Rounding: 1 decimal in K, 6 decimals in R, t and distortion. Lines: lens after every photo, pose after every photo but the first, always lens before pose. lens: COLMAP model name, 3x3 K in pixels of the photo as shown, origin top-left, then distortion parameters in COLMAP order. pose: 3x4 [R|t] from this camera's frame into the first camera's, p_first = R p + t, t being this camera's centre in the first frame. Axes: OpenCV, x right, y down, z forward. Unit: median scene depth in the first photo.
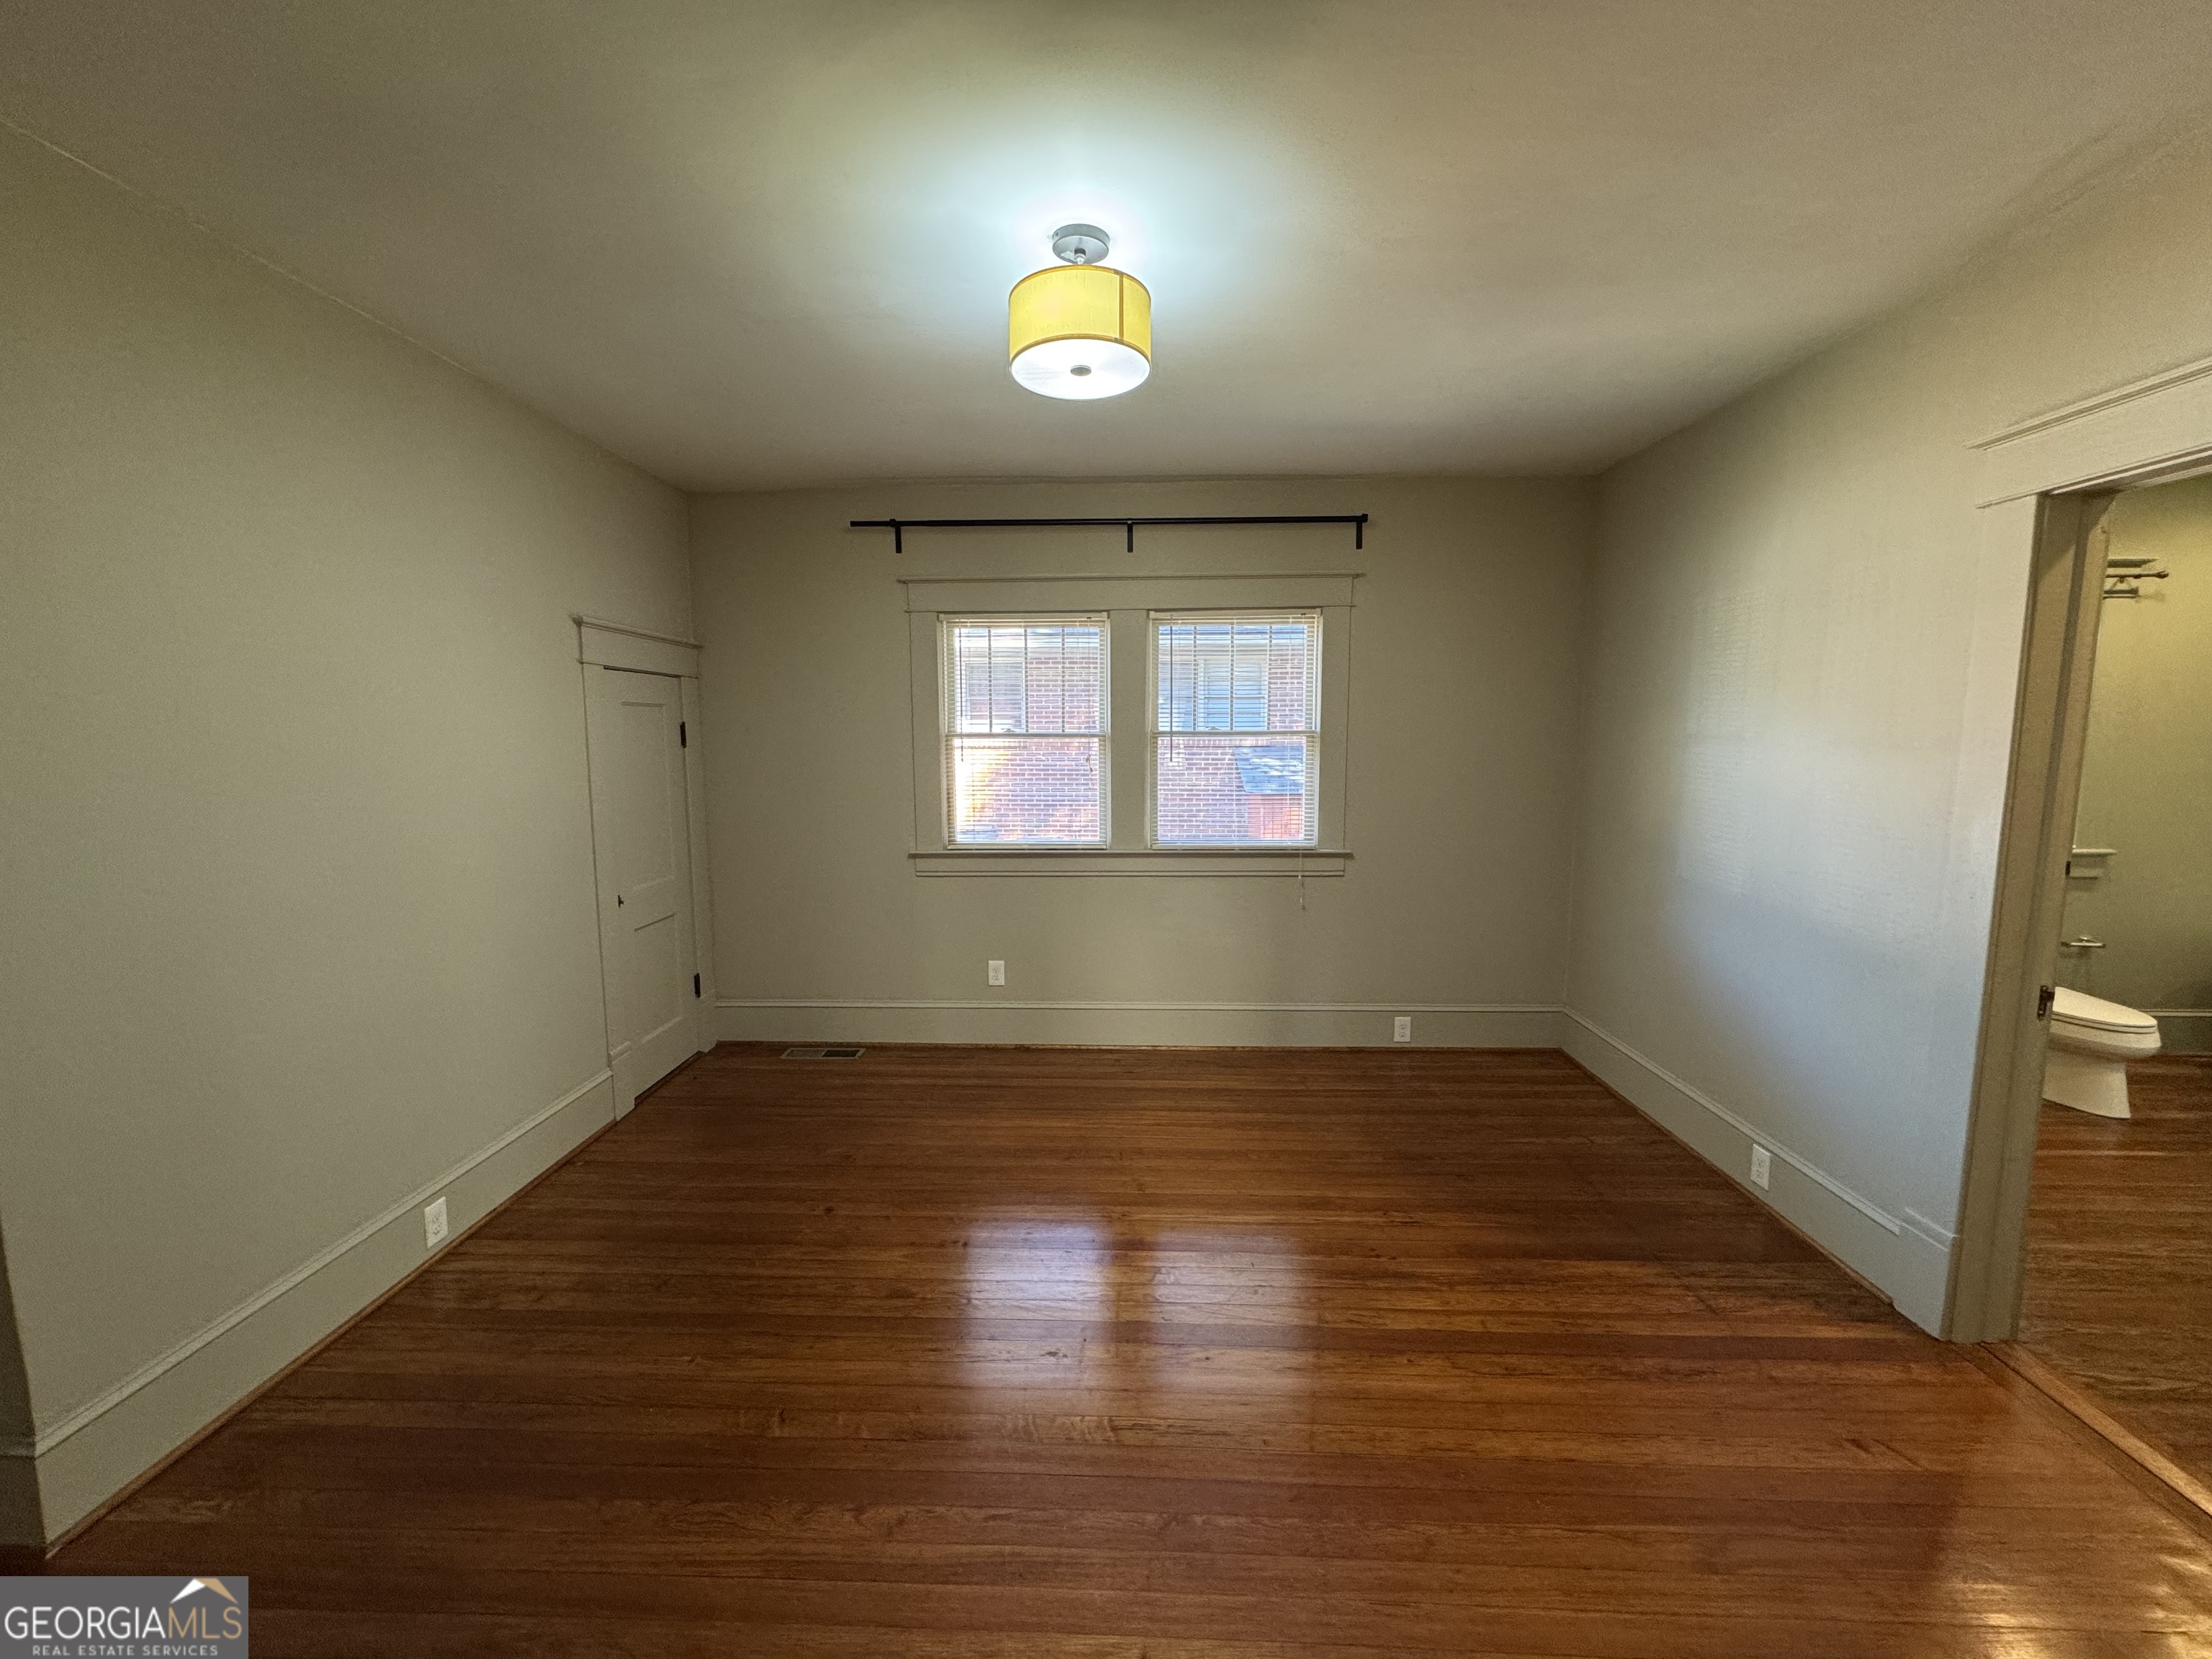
lens RADIAL K [[886.2, 0, 1101.9], [0, 886.2, 829.7], [0, 0, 1]] dist [-0.002460, 0.000465]
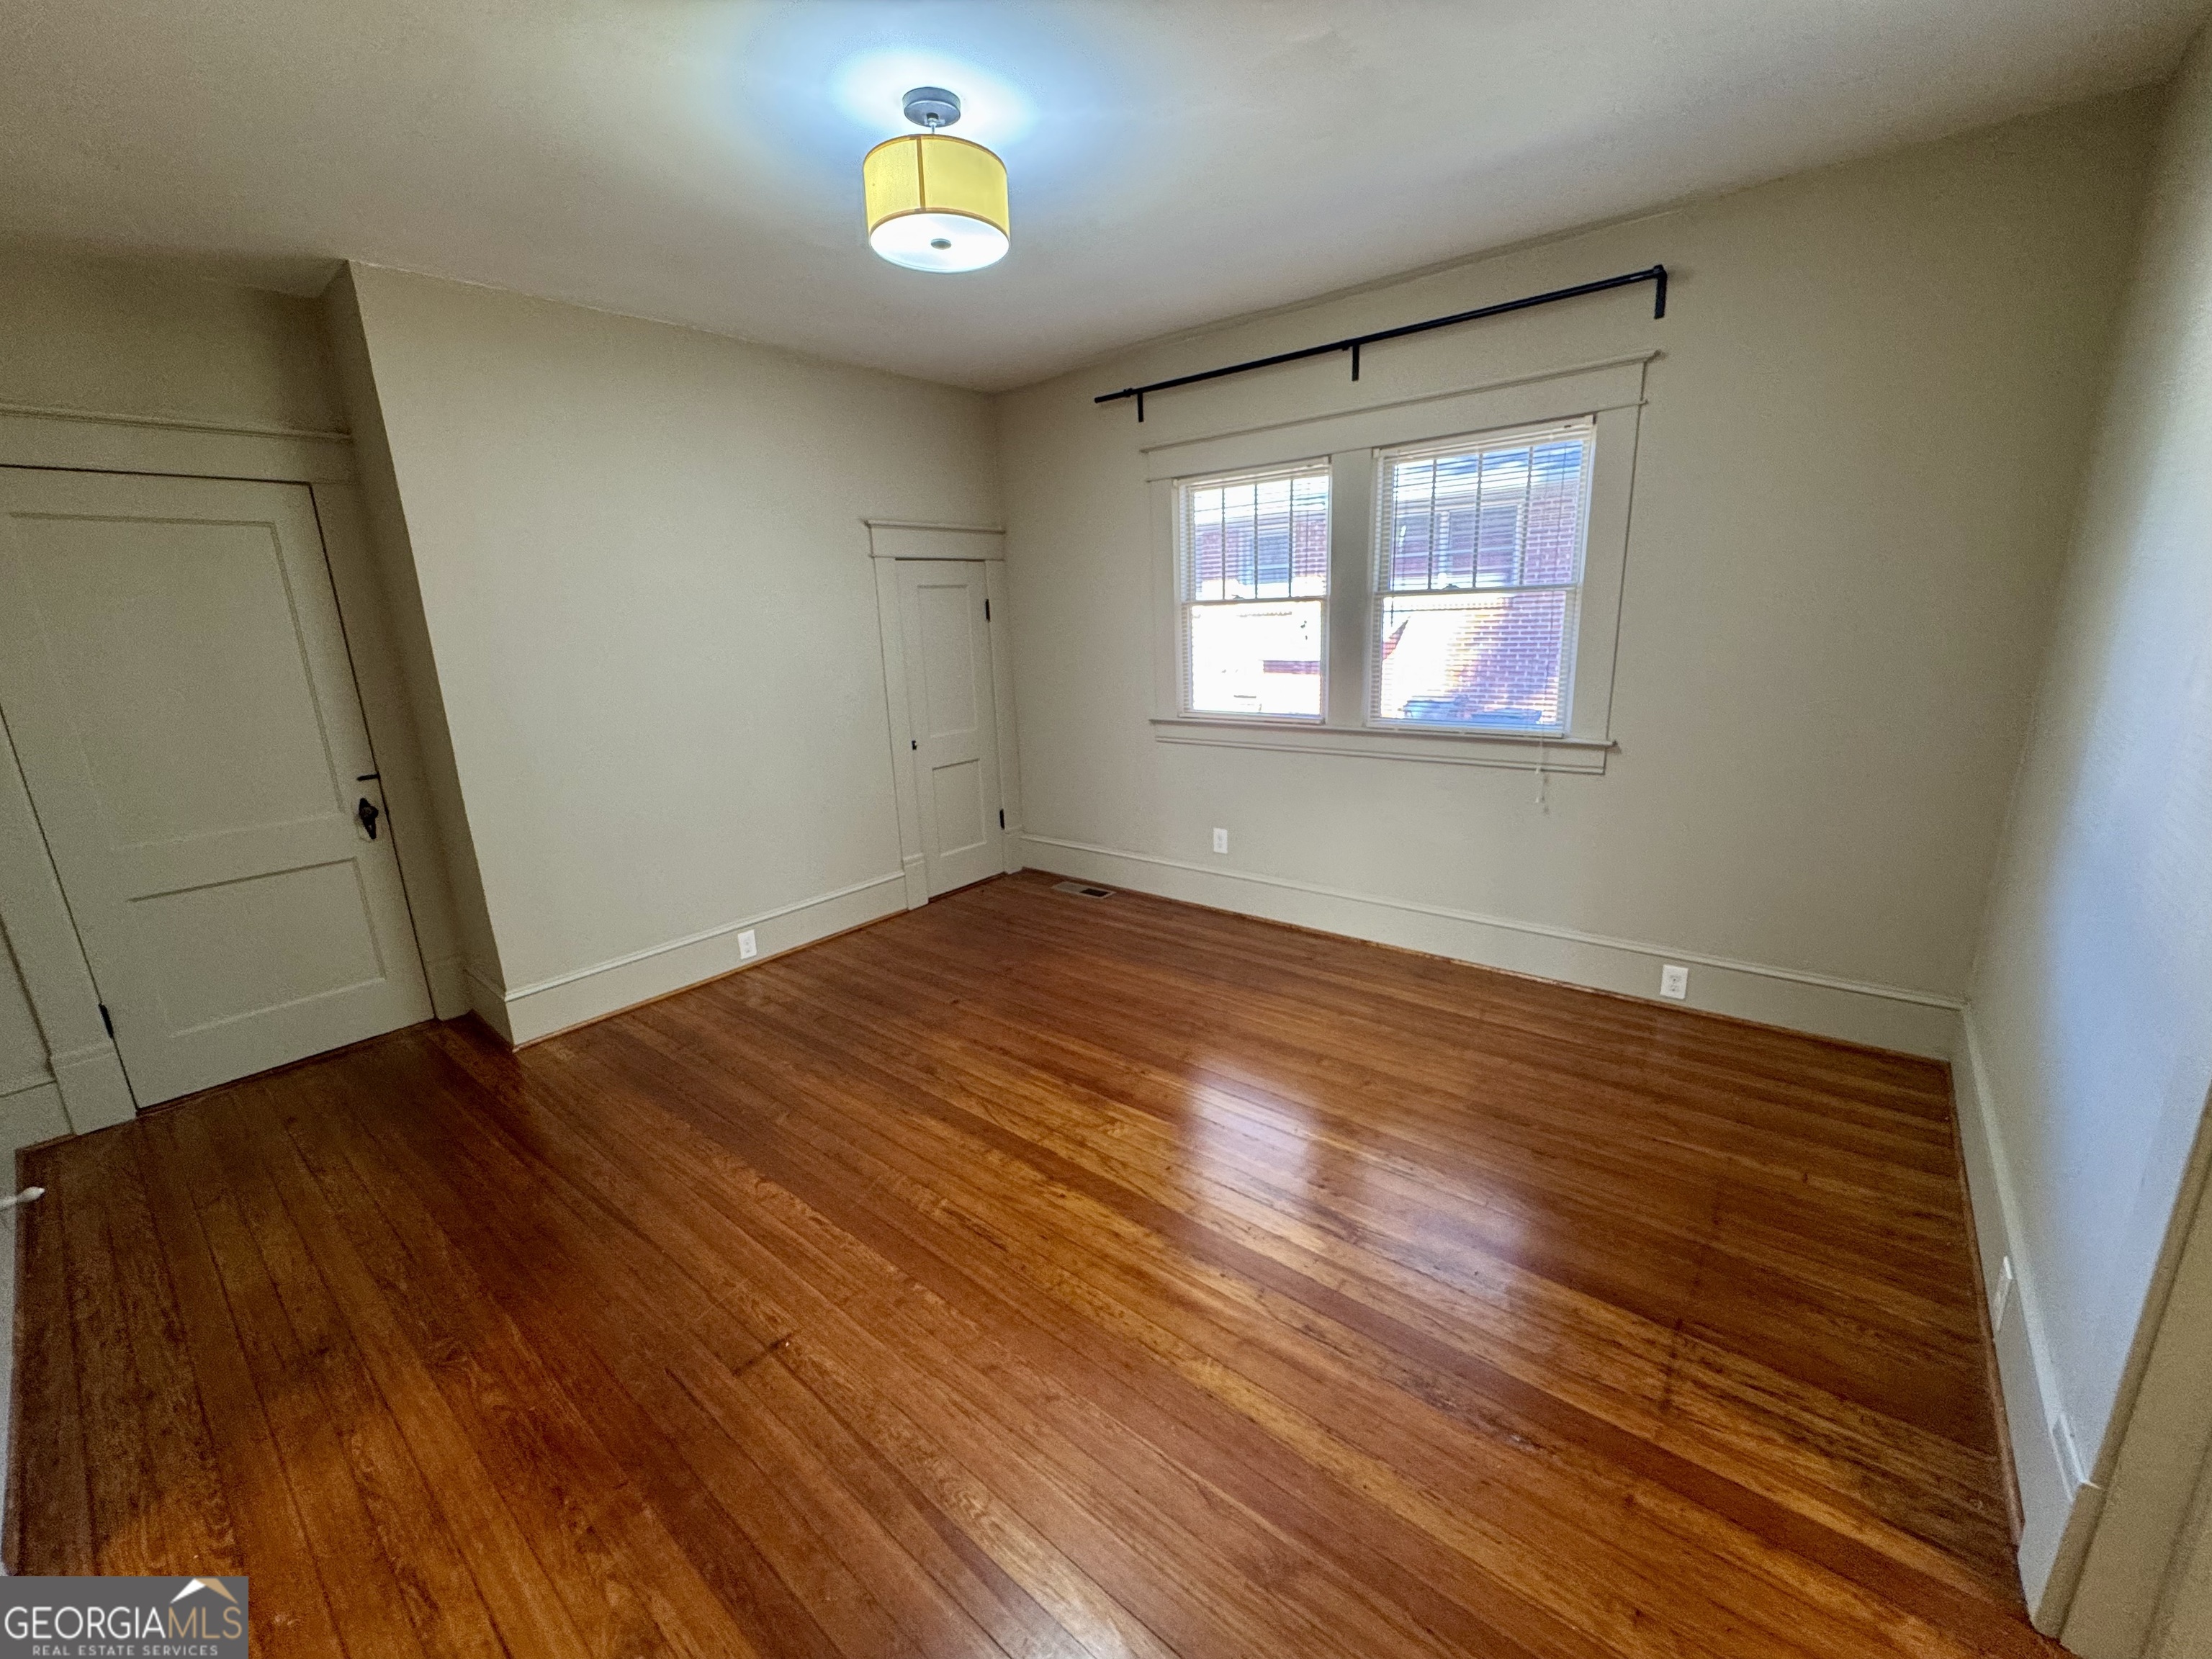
lens RADIAL K [[892.1, 0, 1106.0], [0, 892.1, 829.5], [0, 0, 1]] dist [0.000352, -0.000058]
pose [[0.792350, 0.120484, -0.598051, 0.429203], [-0.029776, 0.986774, 0.159347, -0.012389], [0.609340, -0.108451, 0.785457, 0.124302]]
